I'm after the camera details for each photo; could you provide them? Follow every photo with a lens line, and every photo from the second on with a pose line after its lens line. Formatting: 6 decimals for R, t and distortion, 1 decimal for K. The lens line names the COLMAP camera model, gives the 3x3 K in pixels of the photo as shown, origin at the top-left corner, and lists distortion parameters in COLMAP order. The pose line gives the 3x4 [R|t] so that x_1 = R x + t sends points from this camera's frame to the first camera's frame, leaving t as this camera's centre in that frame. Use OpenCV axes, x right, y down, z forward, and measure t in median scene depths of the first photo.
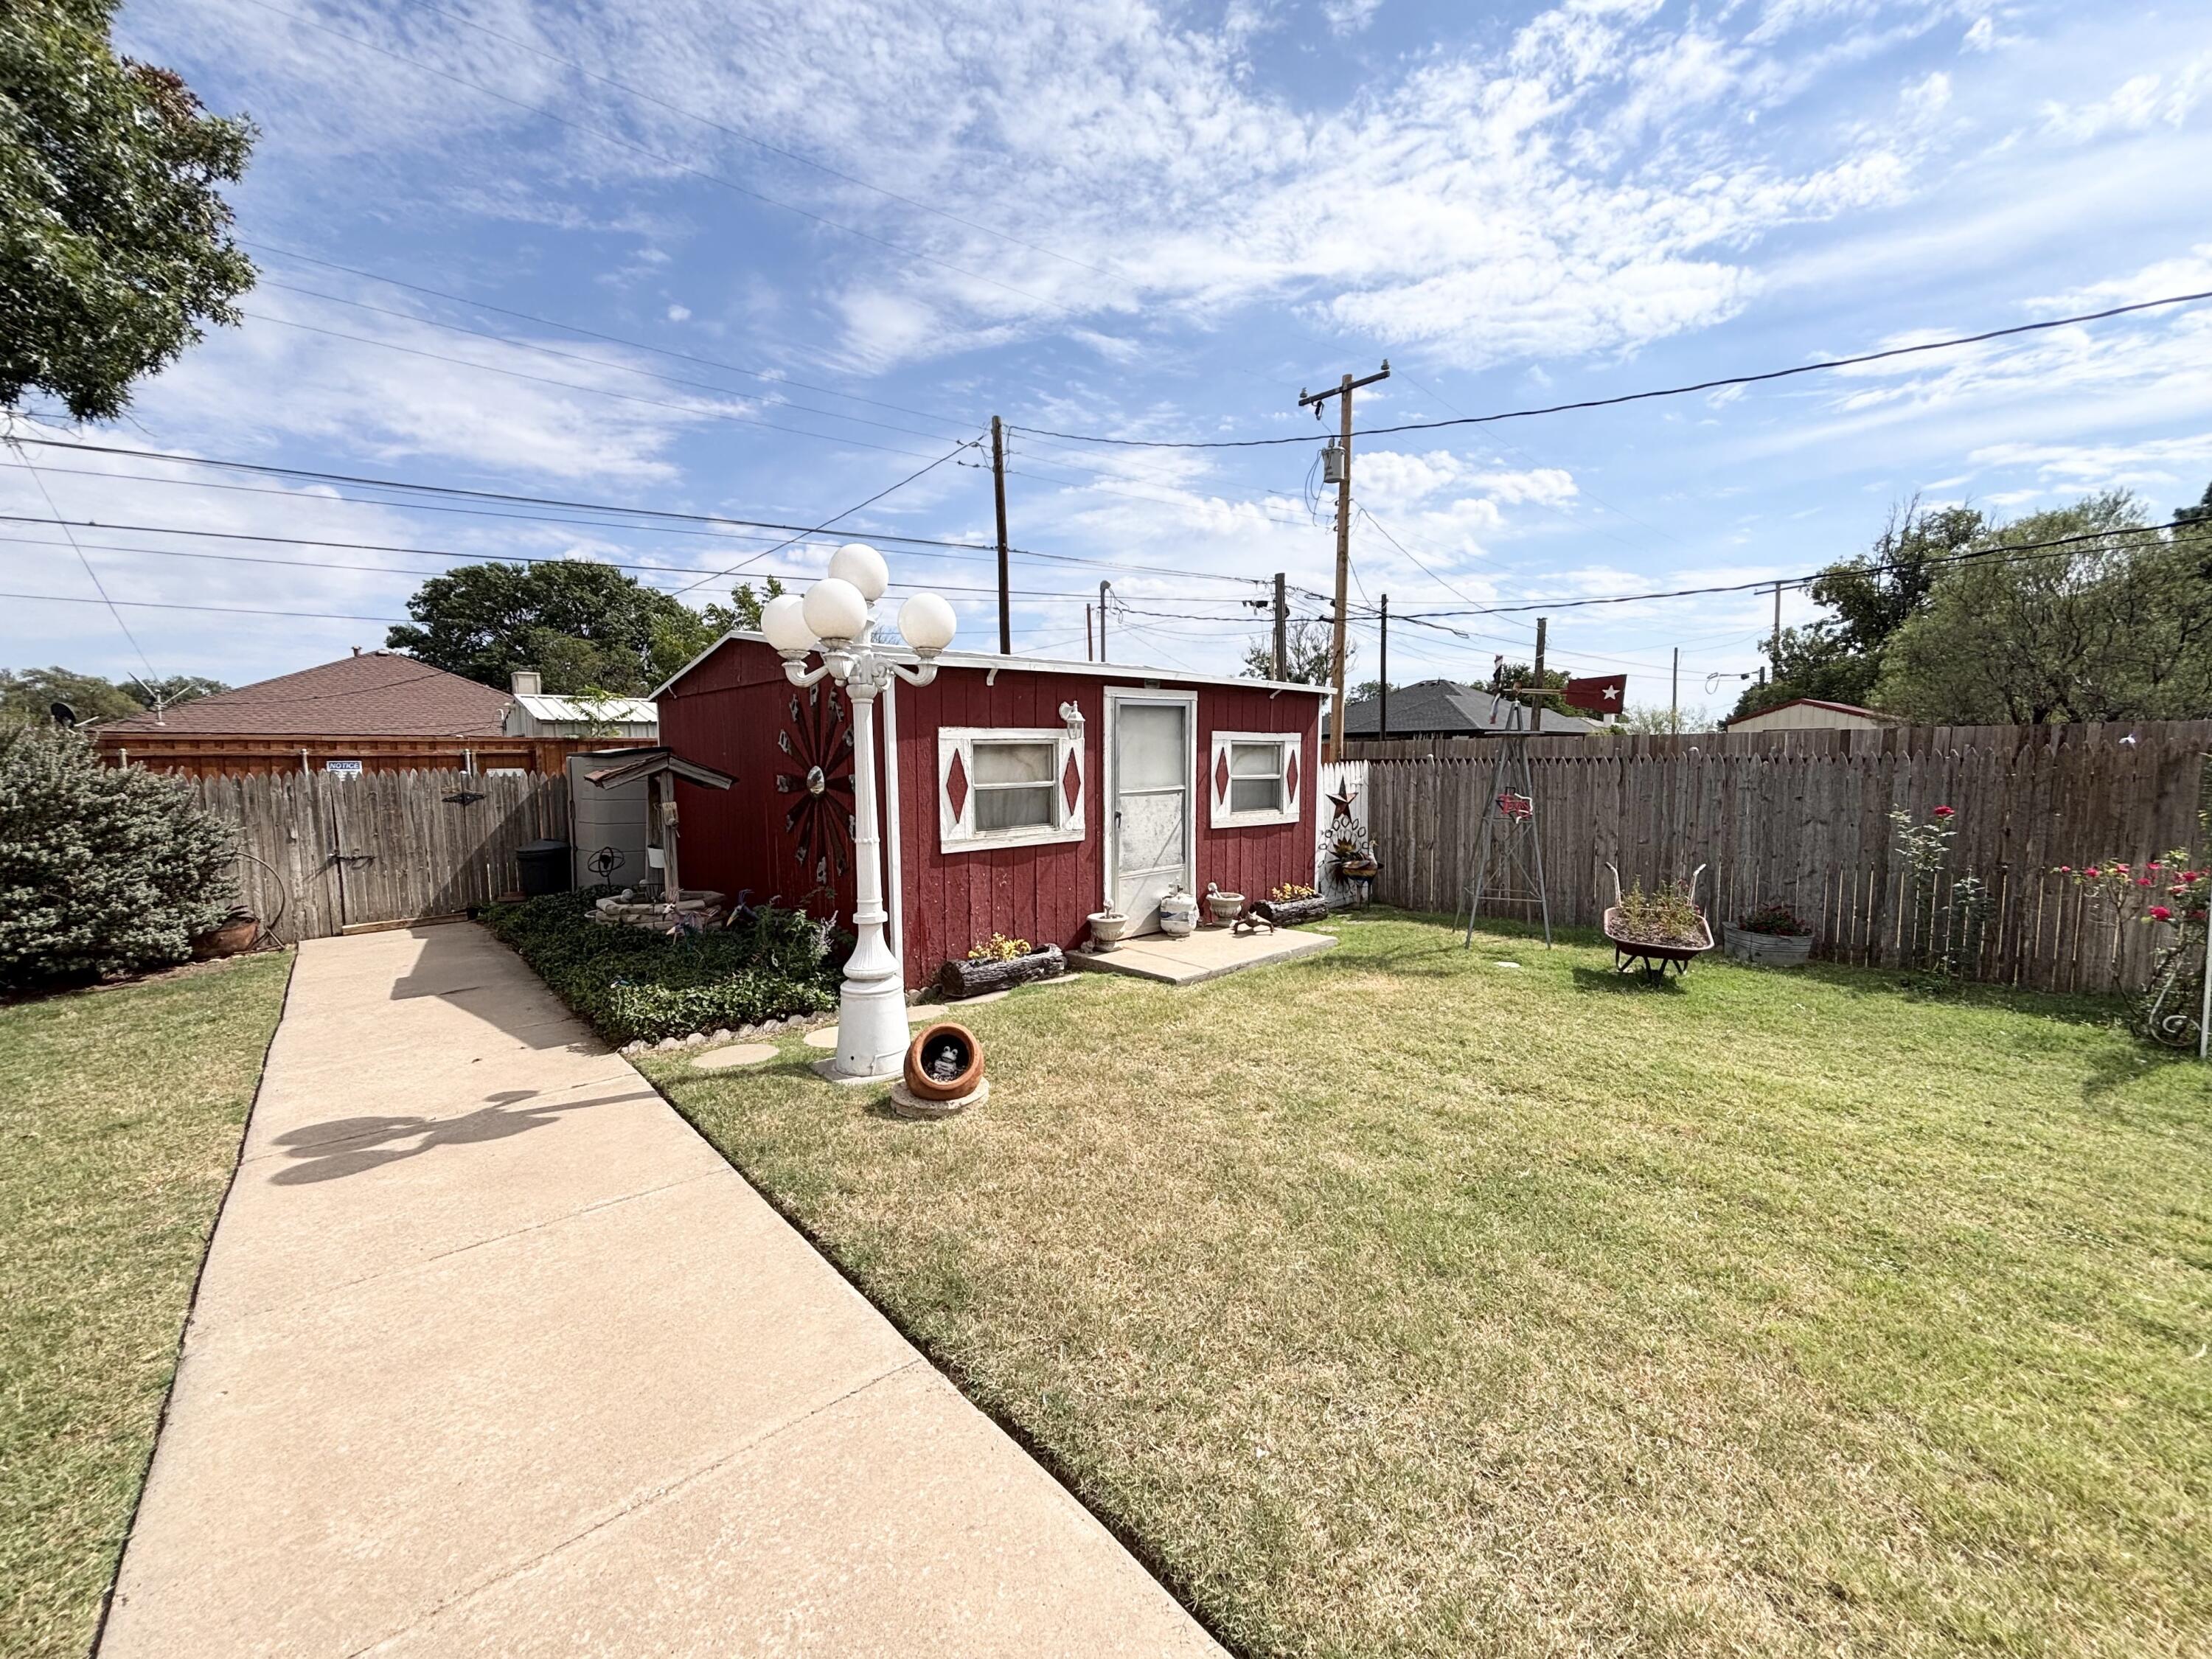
lens RADIAL K [[900.5, 0, 1091.4], [0, 900.5, 839.6], [0, 0, 1]] dist [-0.003019, 0.000253]
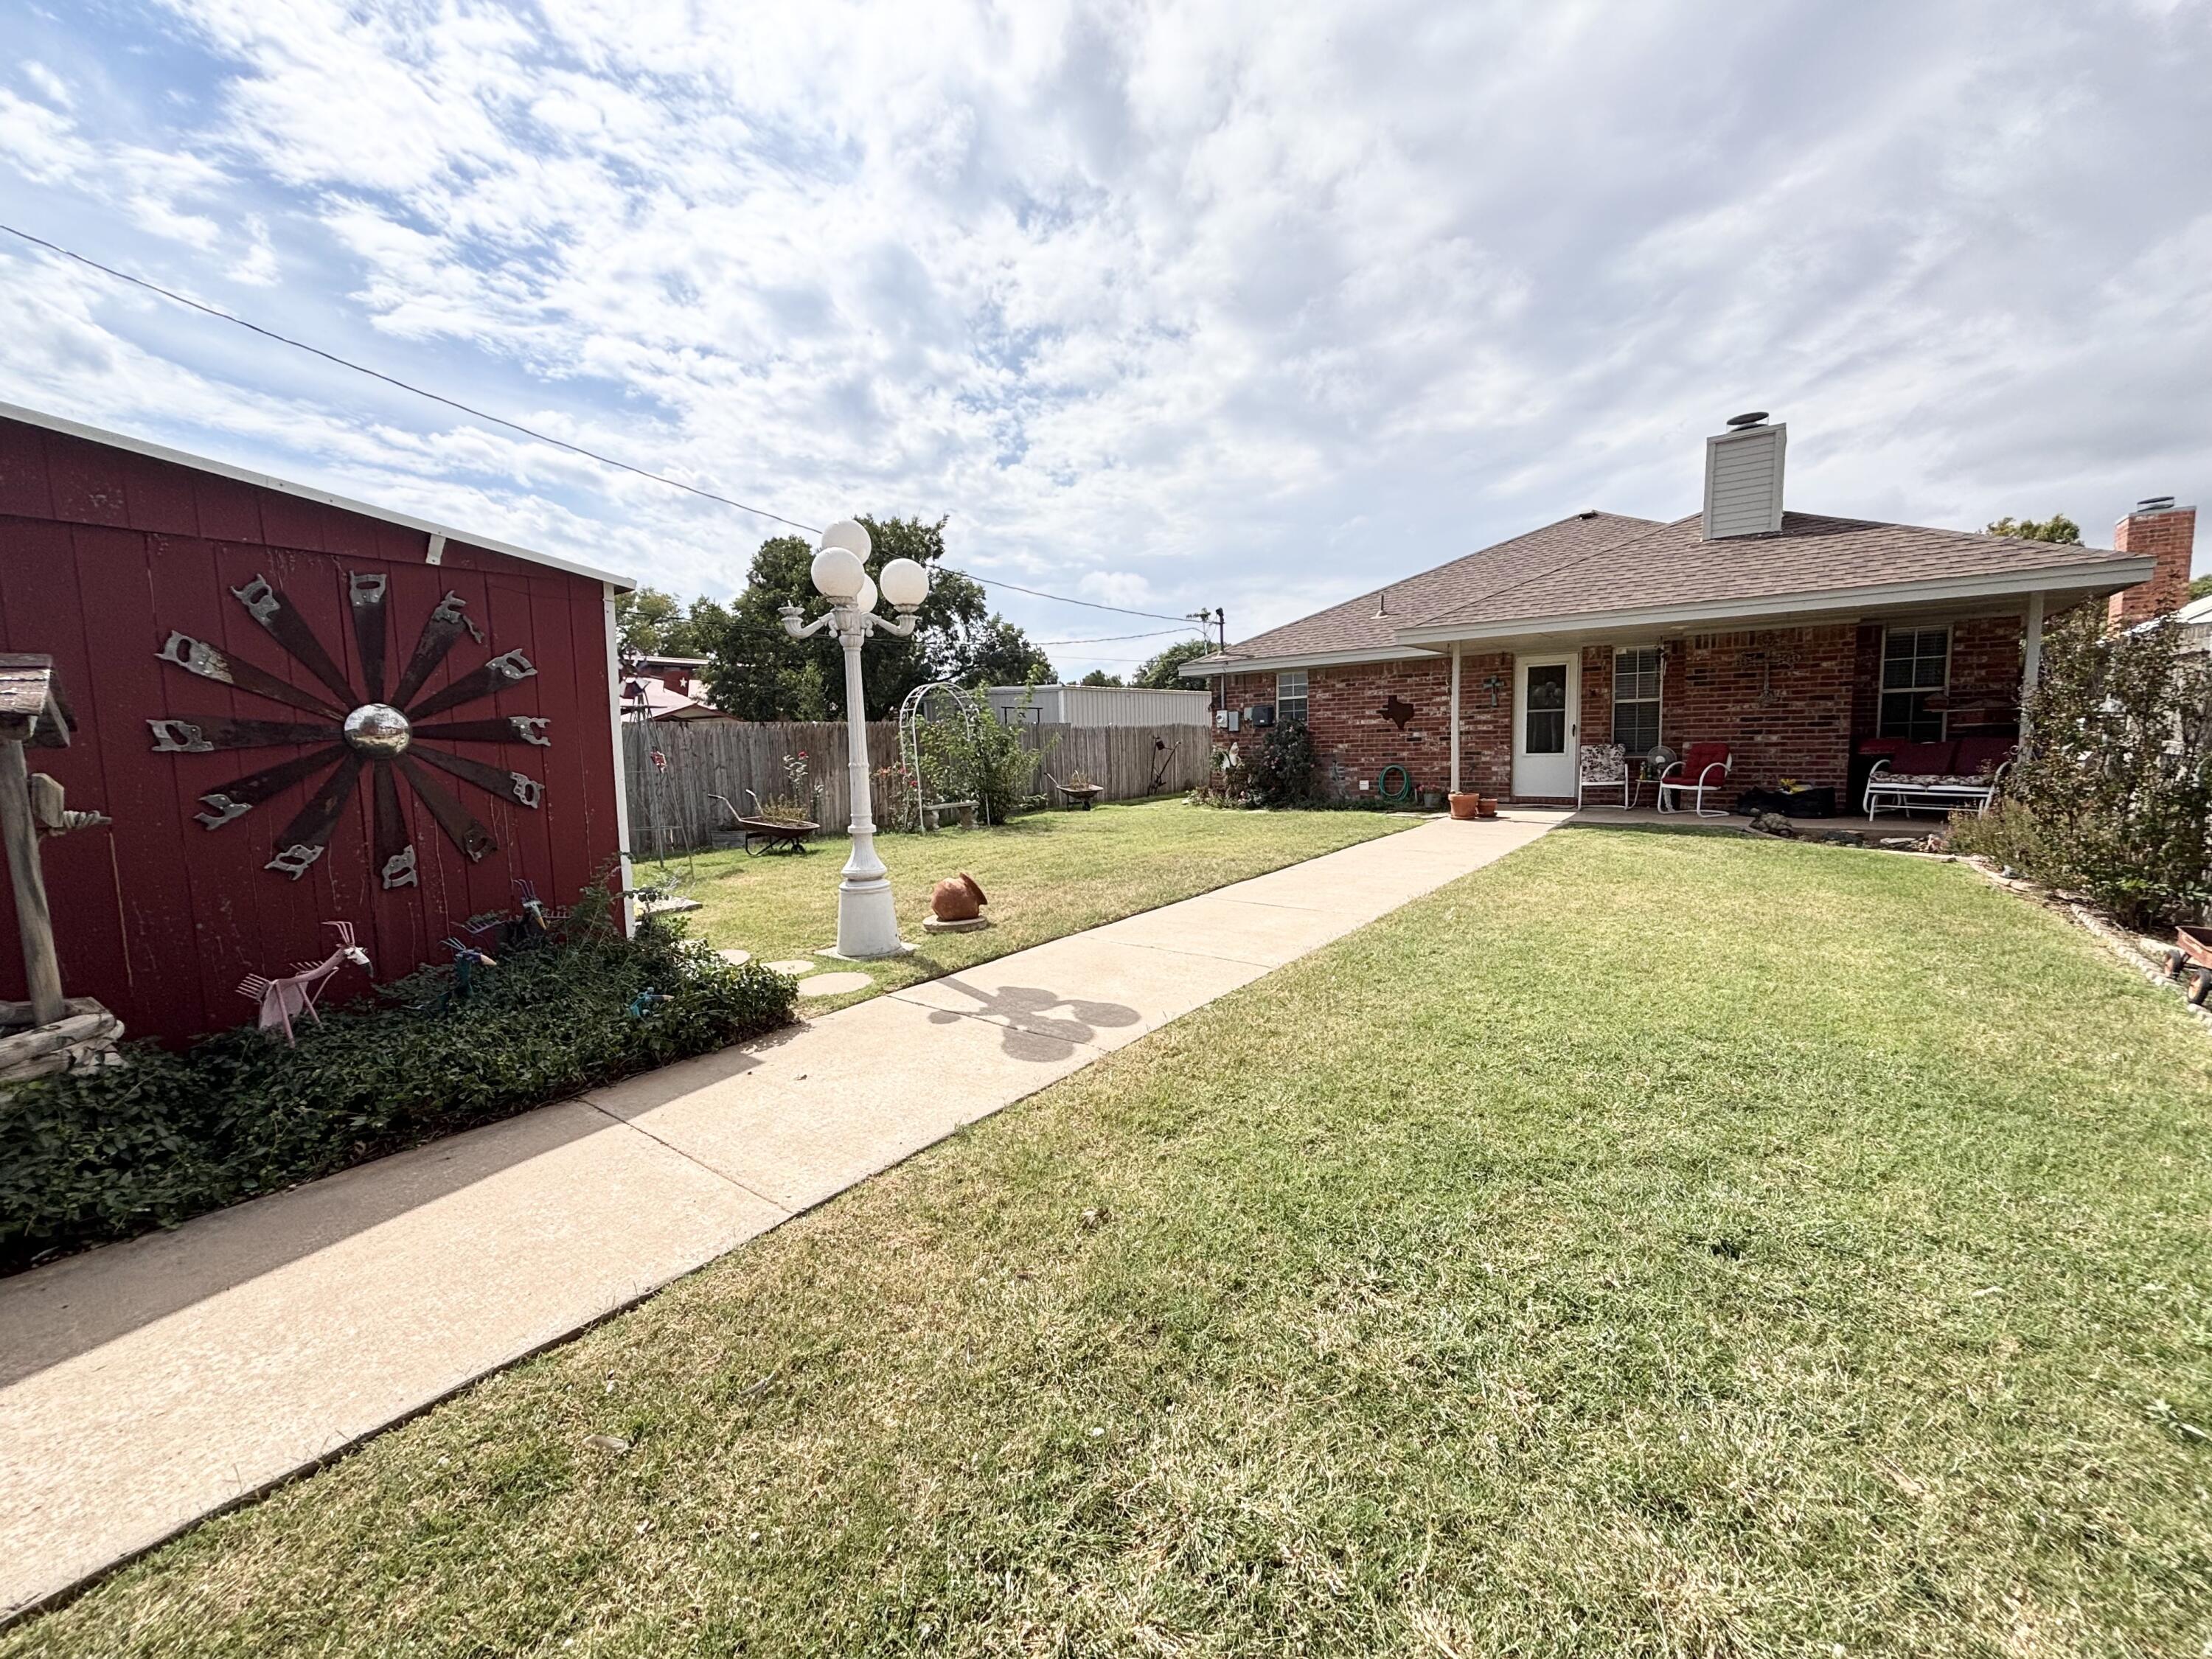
lens RADIAL K [[900.5, 0, 1099.6], [0, 900.5, 835.2], [0, 0, 1]] dist [-0.003019, 0.000253]
pose [[-0.201087, -0.083120, 0.976041, -1.266472], [0.111486, 0.987977, 0.107105, -0.005979], [-0.973209, 0.130353, -0.189403, 0.761111]]
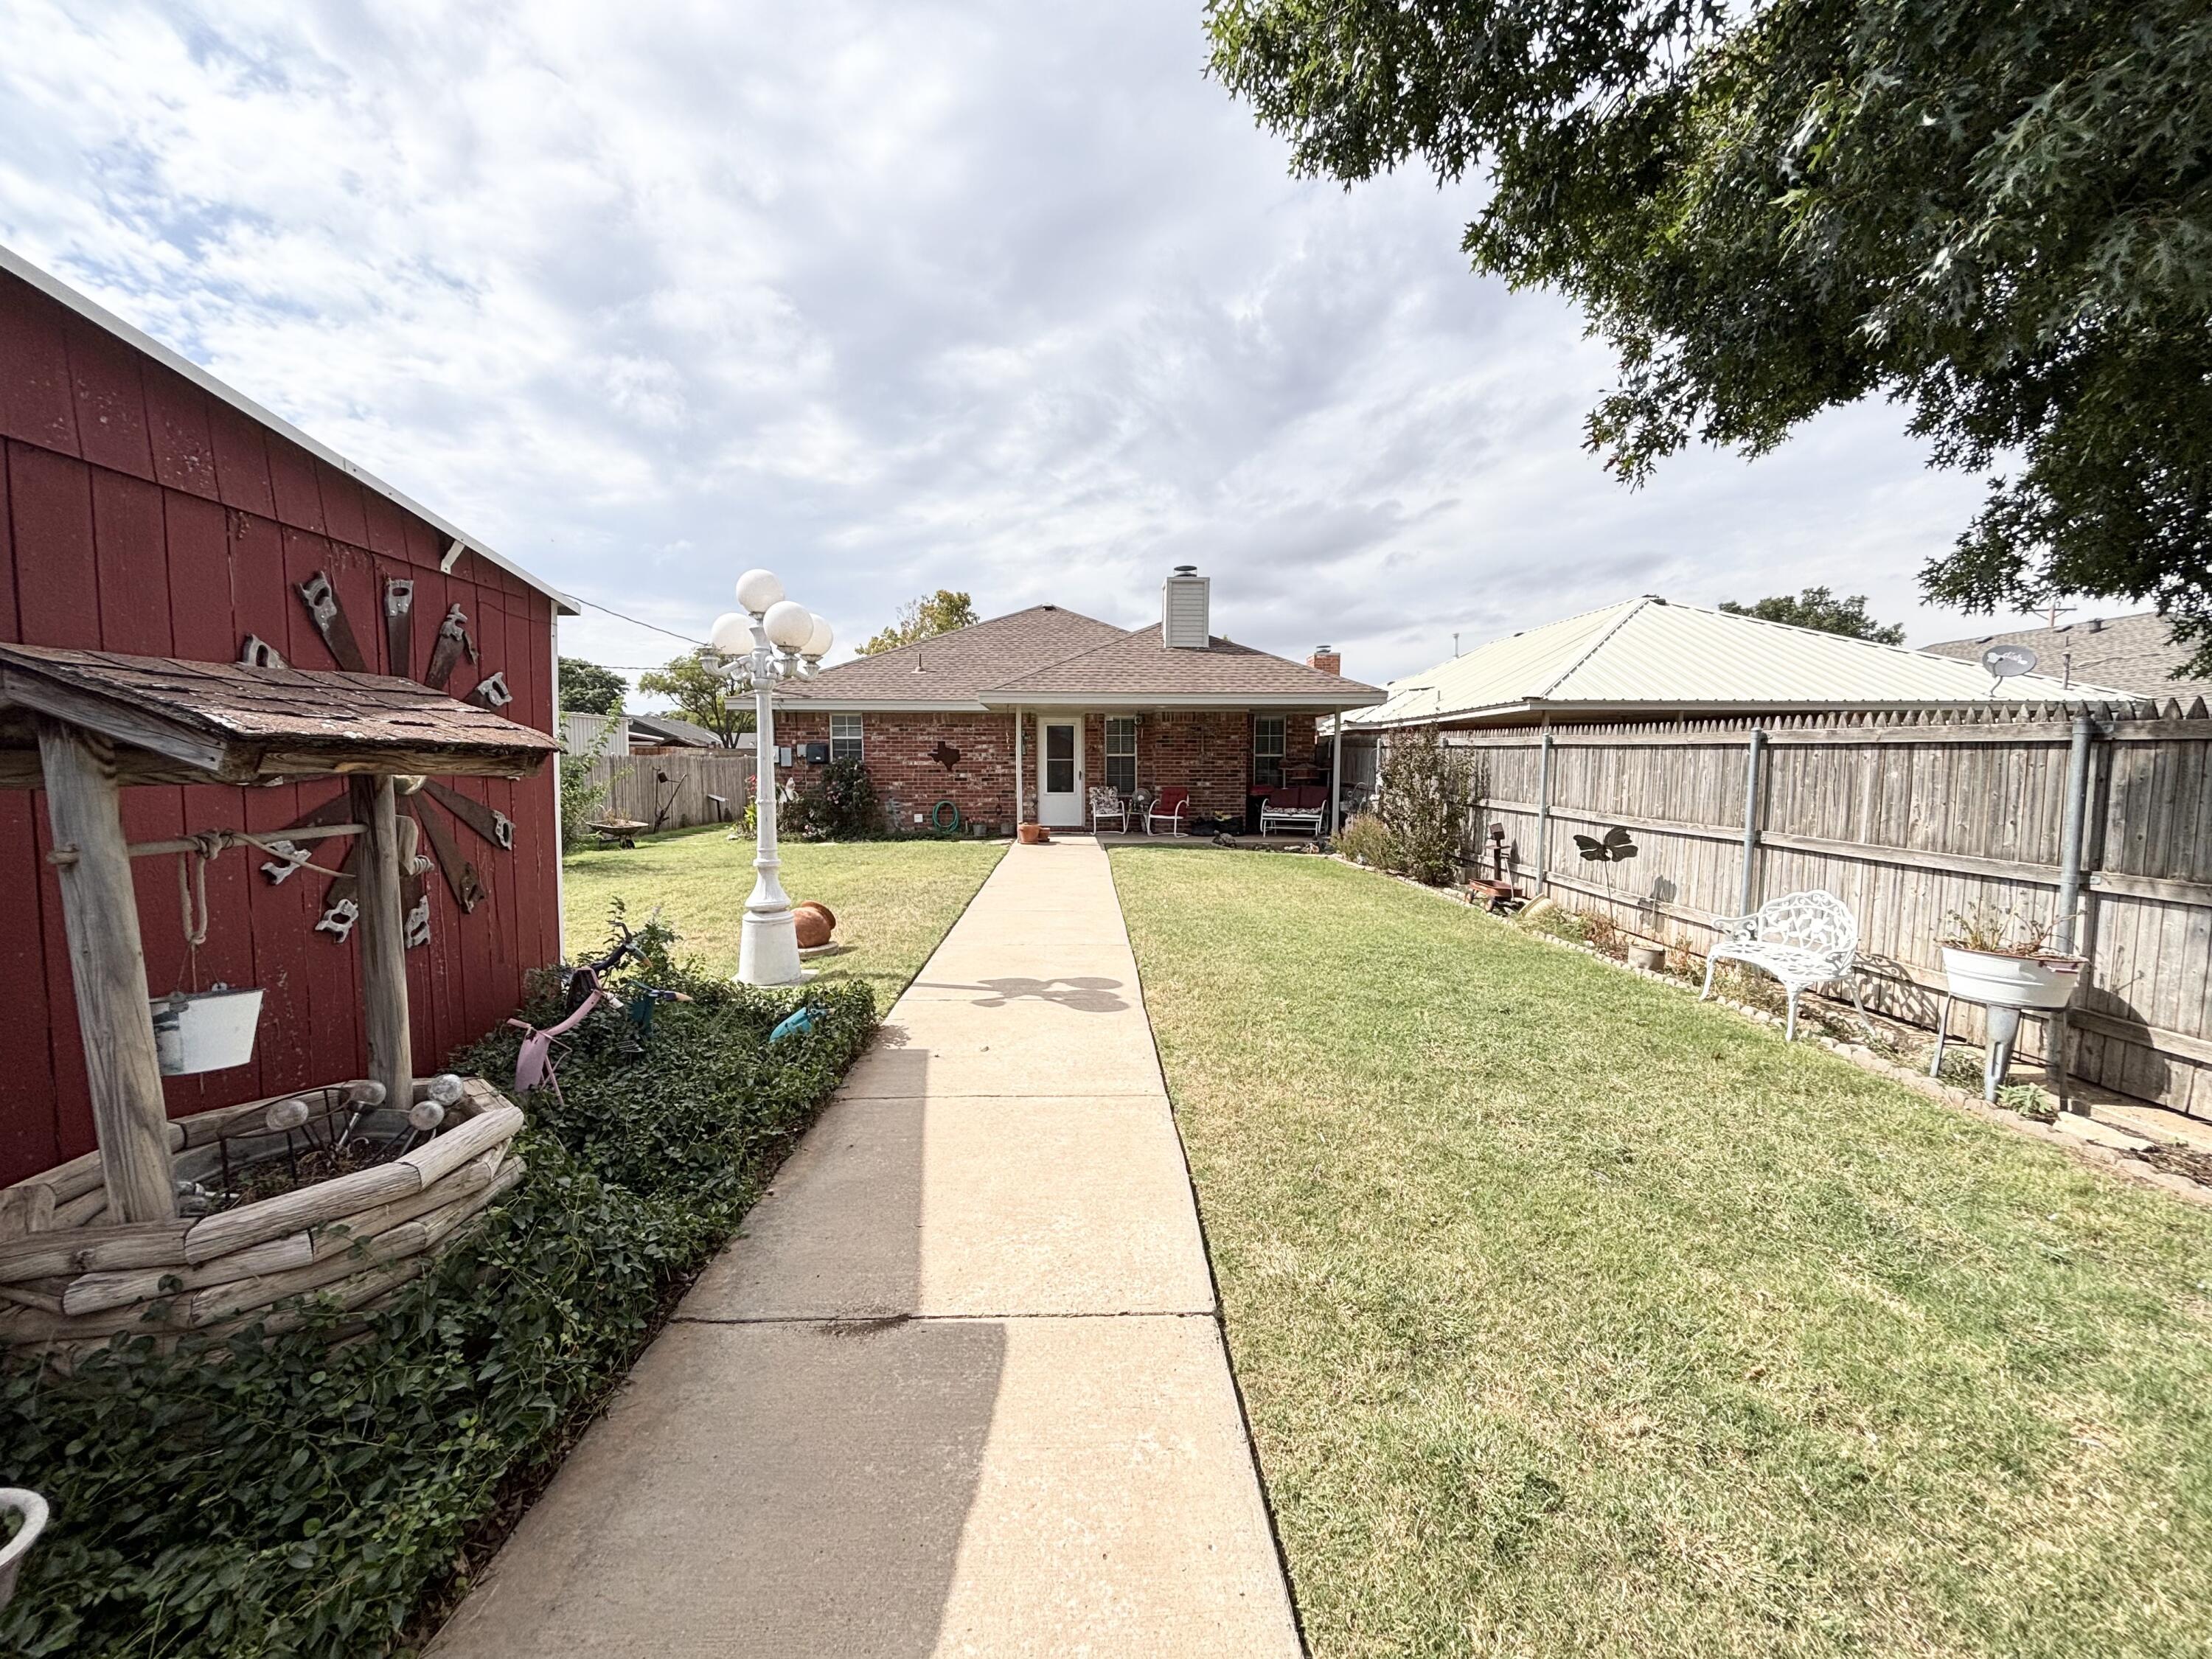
lens RADIAL K [[900.5, 0, 1100.8], [0, 900.5, 832.1], [0, 0, 1]] dist [-0.003019, 0.000253]
pose [[-0.783682, -0.032649, 0.620303, -1.187661], [0.061496, 0.989634, 0.129780, -0.085520], [-0.618110, 0.139852, -0.773551, 1.419560]]
